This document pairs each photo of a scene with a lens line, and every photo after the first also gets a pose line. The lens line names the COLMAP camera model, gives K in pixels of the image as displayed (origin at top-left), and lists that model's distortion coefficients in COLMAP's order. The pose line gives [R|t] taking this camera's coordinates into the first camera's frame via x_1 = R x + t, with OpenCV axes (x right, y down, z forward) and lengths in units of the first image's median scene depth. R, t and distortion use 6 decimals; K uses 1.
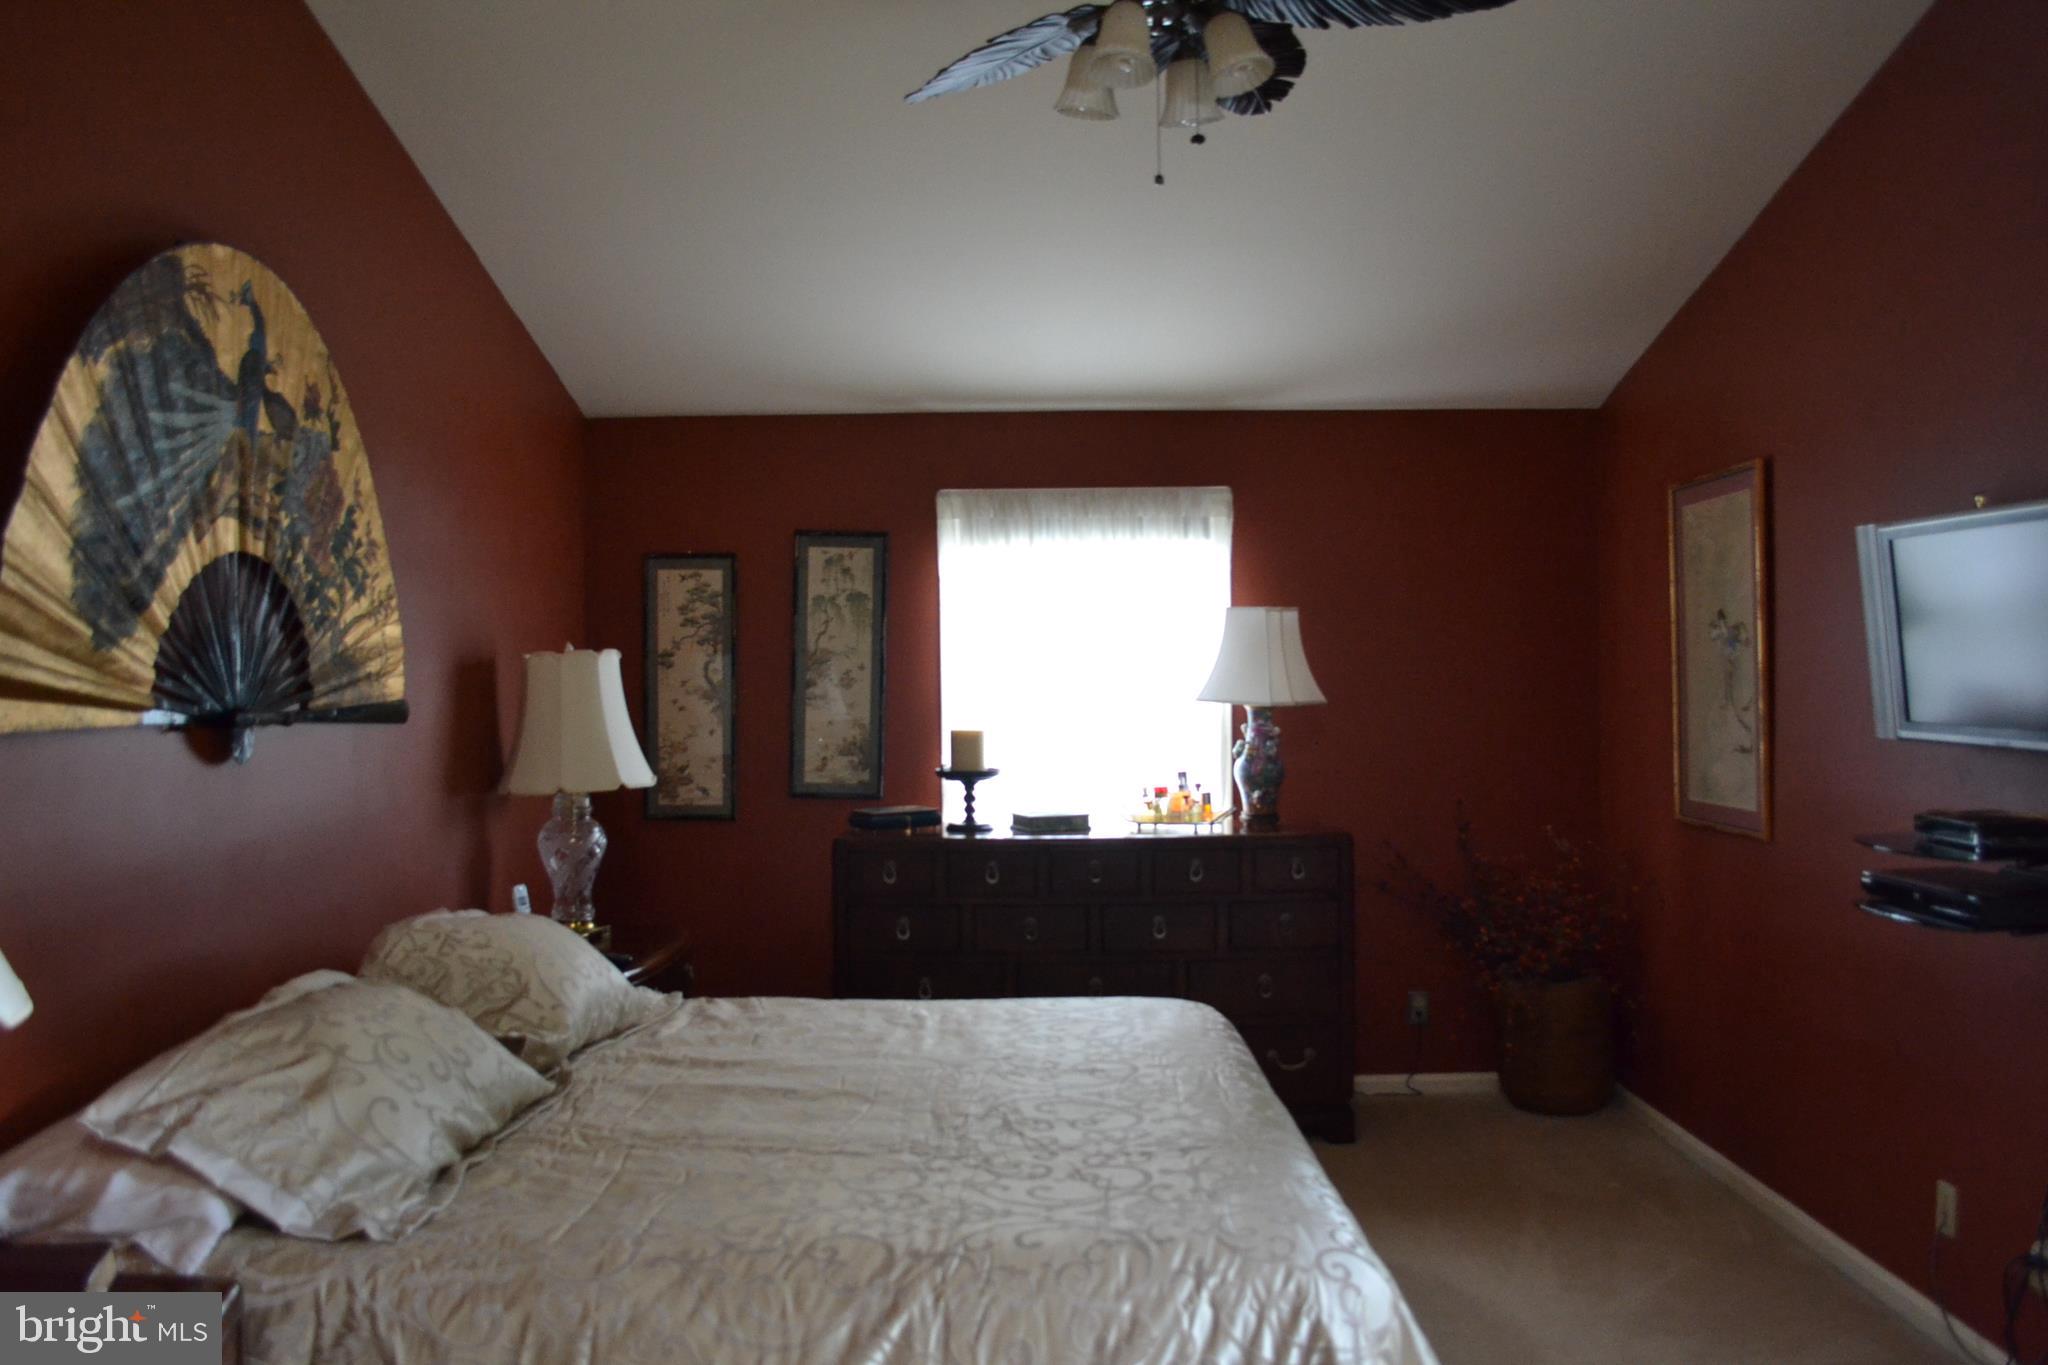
lens RADIAL K [[1719.0, 0, 1025.6], [0, 1719.0, 697.4], [0, 0, 1]] dist [-0.081036, 0.015469]
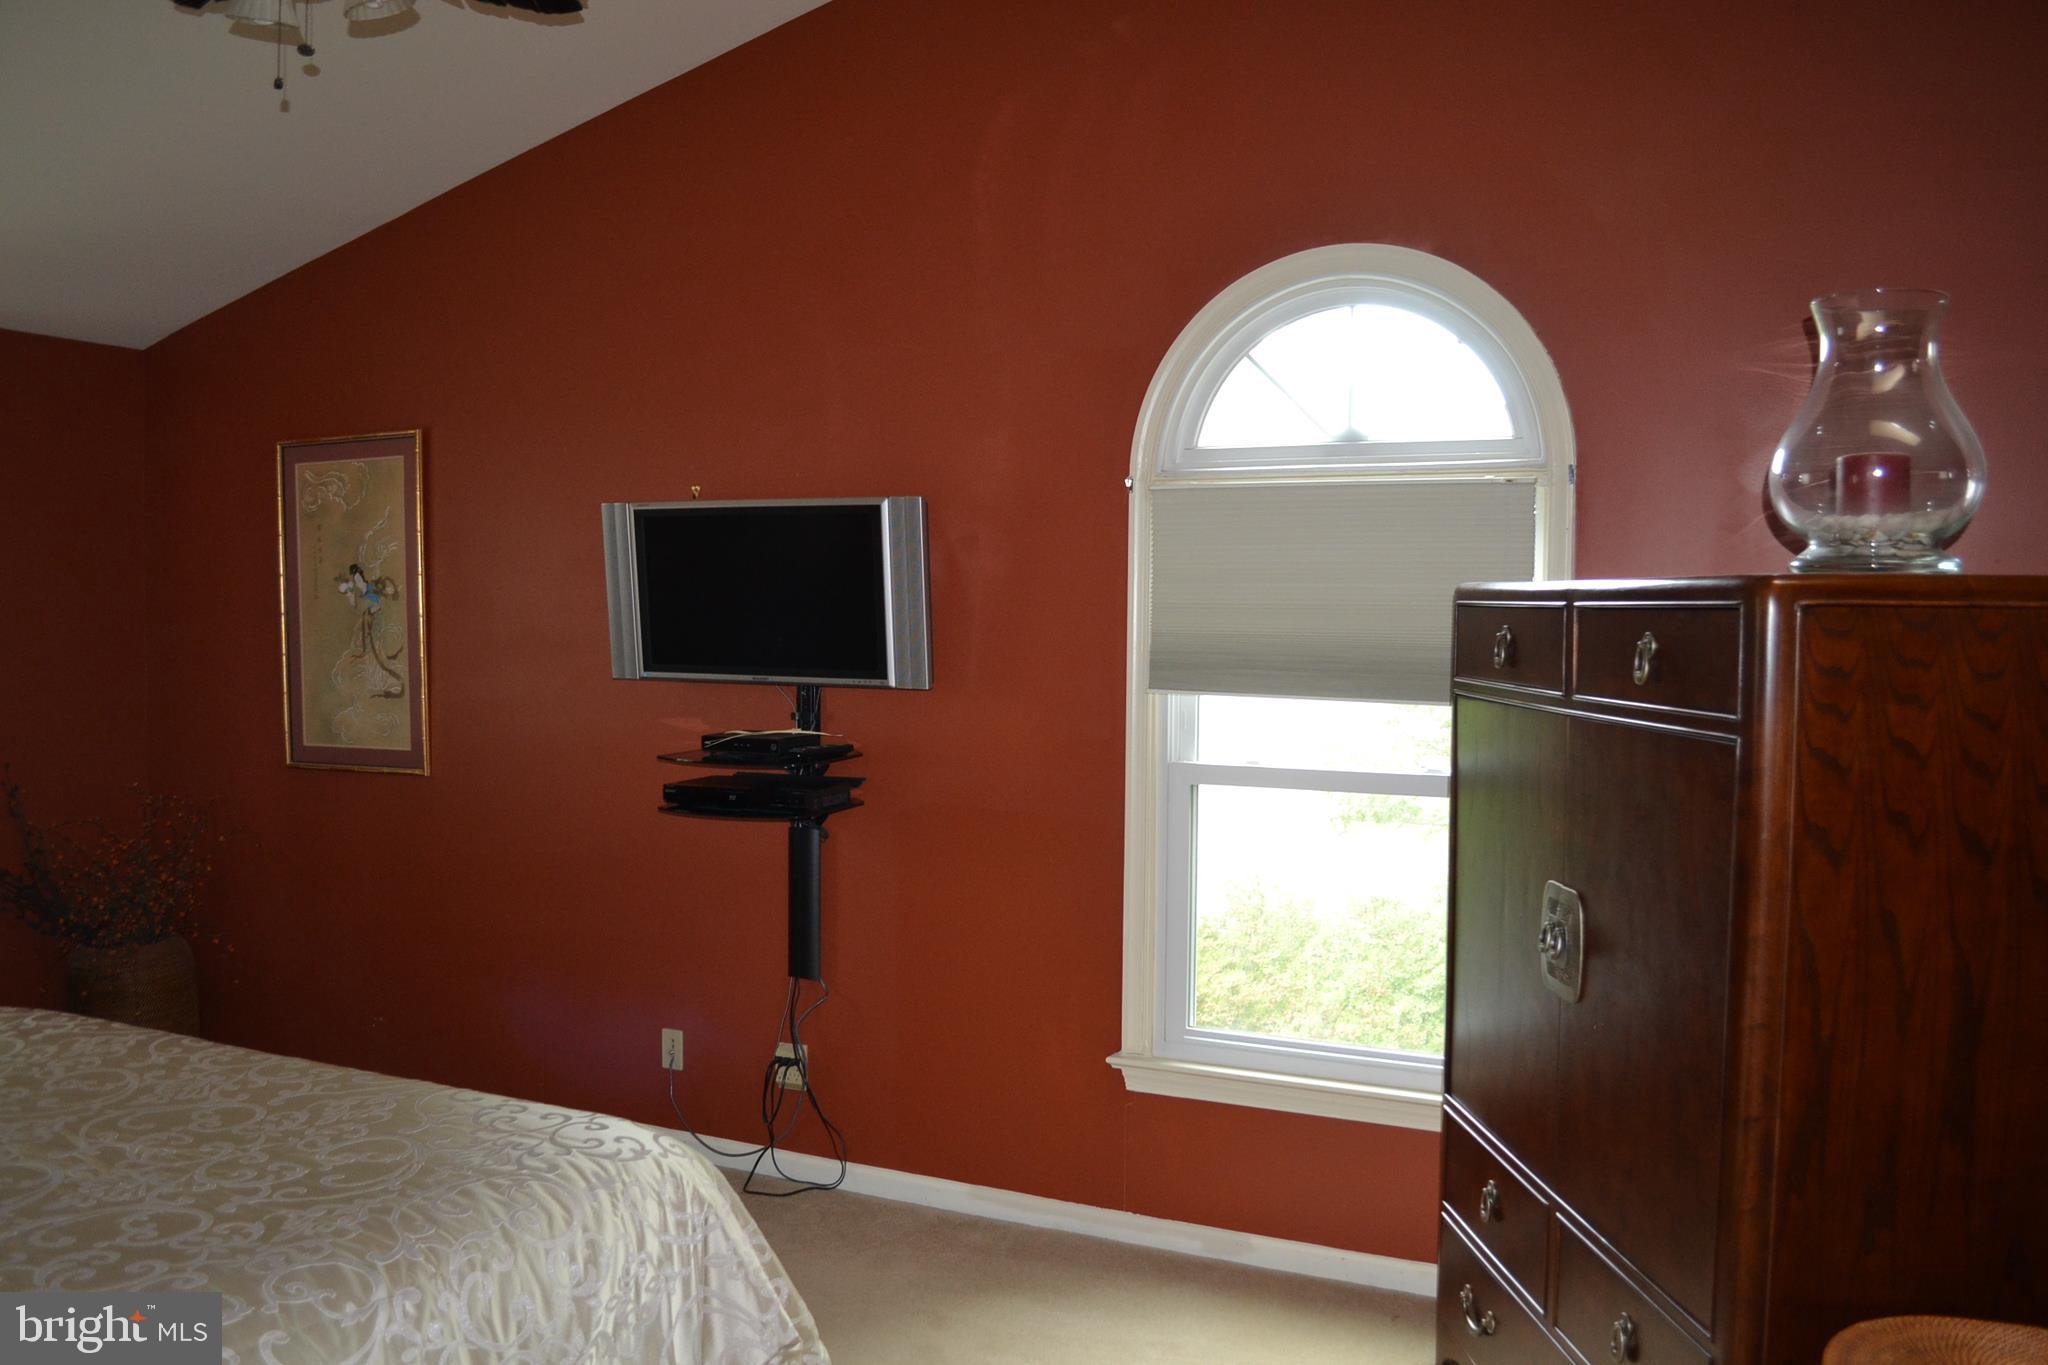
lens RADIAL K [[1686.5, 0, 1024.0], [0, 1686.5, 682.5], [0, 0, 1]] dist [0.012559, 0.005457]
pose [[0.454367, -0.022664, 0.890526, -0.359934], [0.005755, 0.999730, 0.022507, 0.000837], [-0.890796, -0.005101, 0.454375, 0.143576]]
